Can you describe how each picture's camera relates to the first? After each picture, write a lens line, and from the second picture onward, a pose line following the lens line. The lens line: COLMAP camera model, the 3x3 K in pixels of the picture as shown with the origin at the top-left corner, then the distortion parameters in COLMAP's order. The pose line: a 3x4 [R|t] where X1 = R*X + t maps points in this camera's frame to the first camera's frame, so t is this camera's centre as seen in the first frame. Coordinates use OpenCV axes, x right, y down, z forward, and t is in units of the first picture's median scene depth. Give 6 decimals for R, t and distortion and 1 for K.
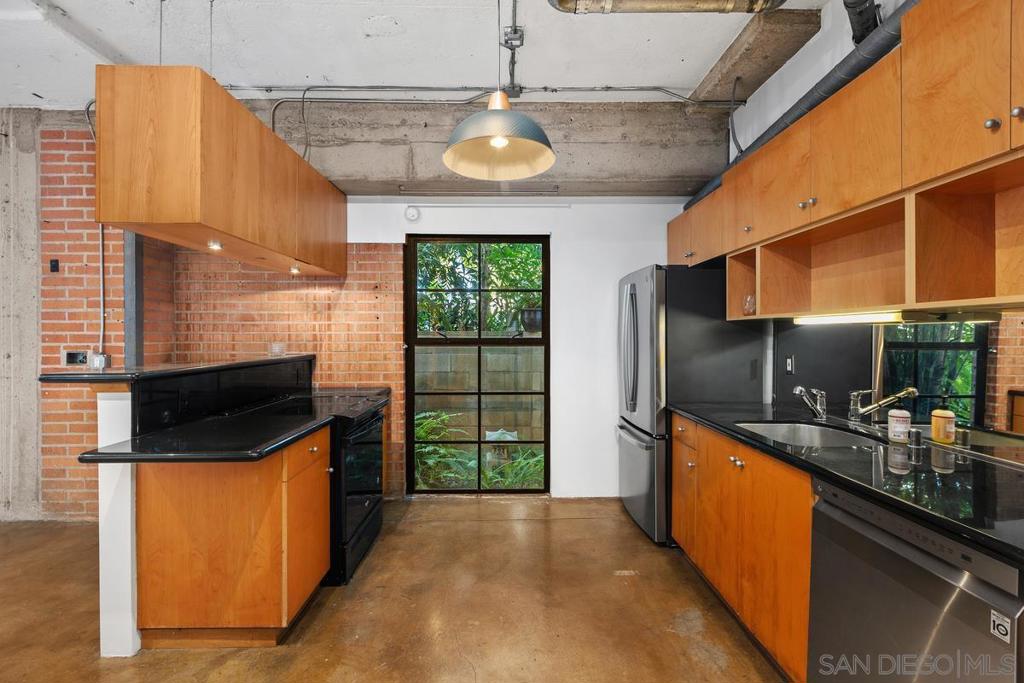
lens RADIAL K [[458.7, 0, 512.0], [0, 458.7, 335.2], [0, 0, 1]] dist [0.000279, -0.000470]
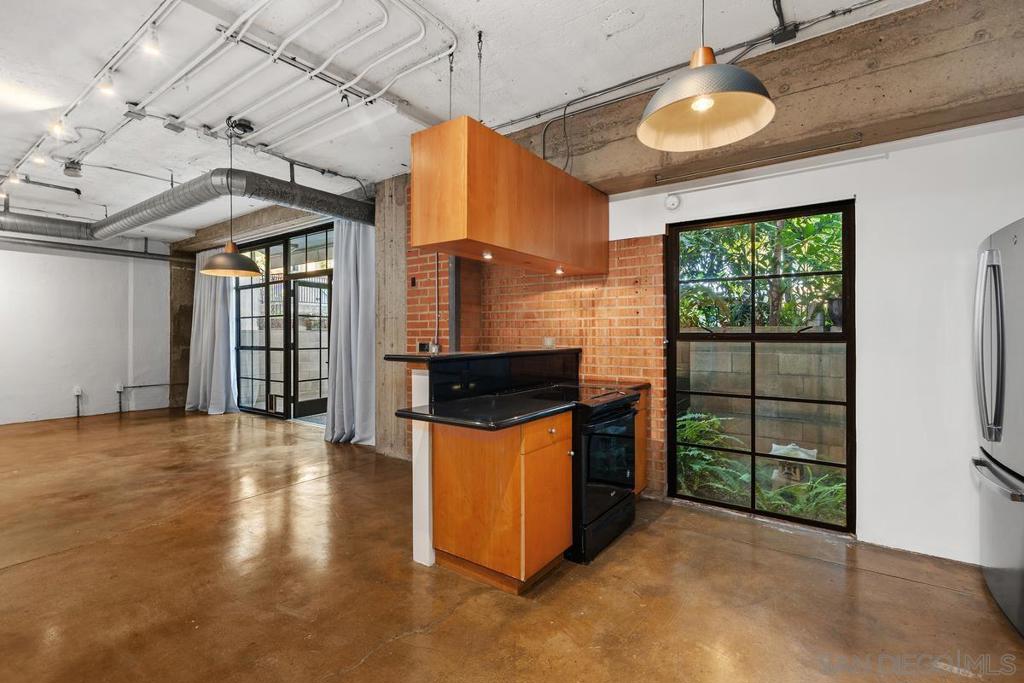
lens RADIAL K [[466.3, 0, 507.6], [0, 466.3, 332.9], [0, 0, 1]] dist [0.000398, -0.000061]
pose [[0.796396, -0.002359, -0.604771, 0.107217], [-0.000685, 0.999988, -0.004803, 0.012938], [0.604775, 0.004239, 0.796385, 0.027690]]
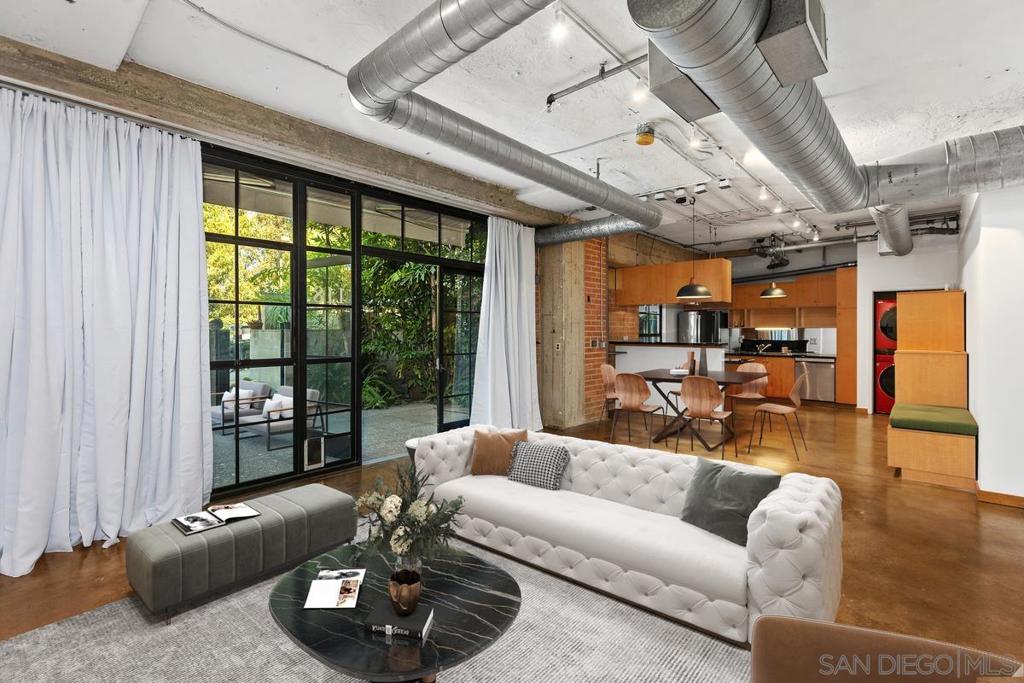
lens RADIAL K [[459.3, 0, 510.9], [0, 459.3, 328.9], [0, 0, 1]] dist [0.001130, 0.000048]
pose [[0.688846, 0.004236, 0.724896, -2.727644], [-0.001047, 0.999988, -0.004849, -0.005971], [-0.724907, 0.002581, 0.688842, -0.165864]]
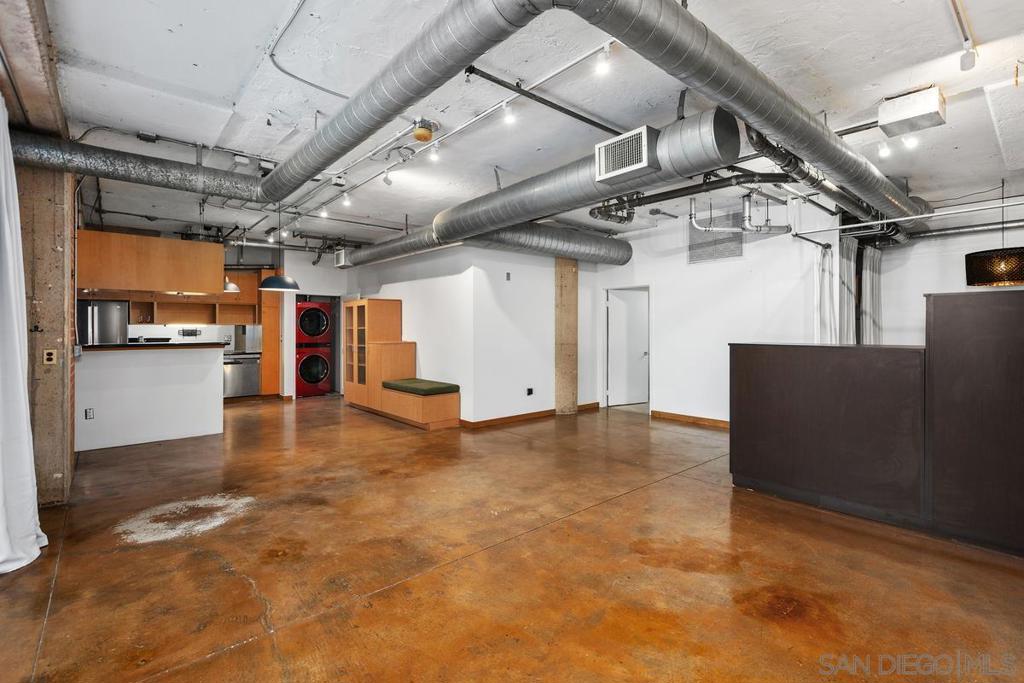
lens RADIAL K [[466.3, 0, 507.6], [0, 466.3, 332.9], [0, 0, 1]] dist [0.000398, -0.000061]
pose [[-0.633888, -0.006911, 0.773394, -2.703158], [0.001121, 0.999951, 0.009855, -0.005181], [-0.773424, 0.007113, -0.633849, 0.890195]]
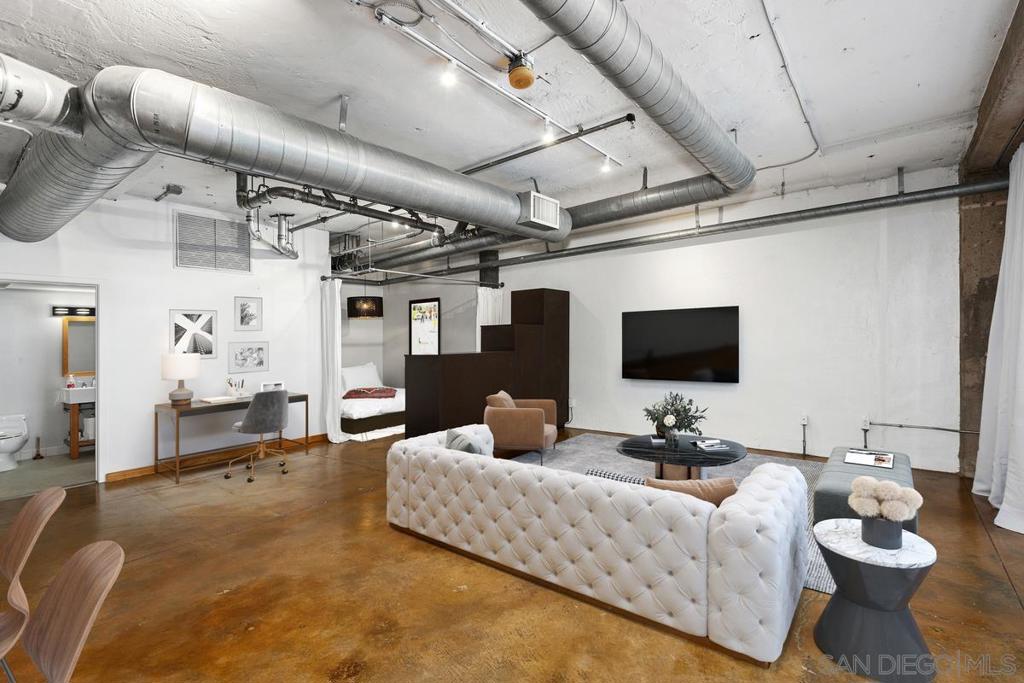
lens RADIAL K [[473.8, 0, 494.2], [0, 473.8, 347.5], [0, 0, 1]] dist [-0.000980, -0.000234]
pose [[-0.667488, 0.022030, -0.744295, -1.005817], [0.021940, 0.999710, 0.009914, -0.001534], [0.744297, -0.009712, -0.667778, 0.856460]]
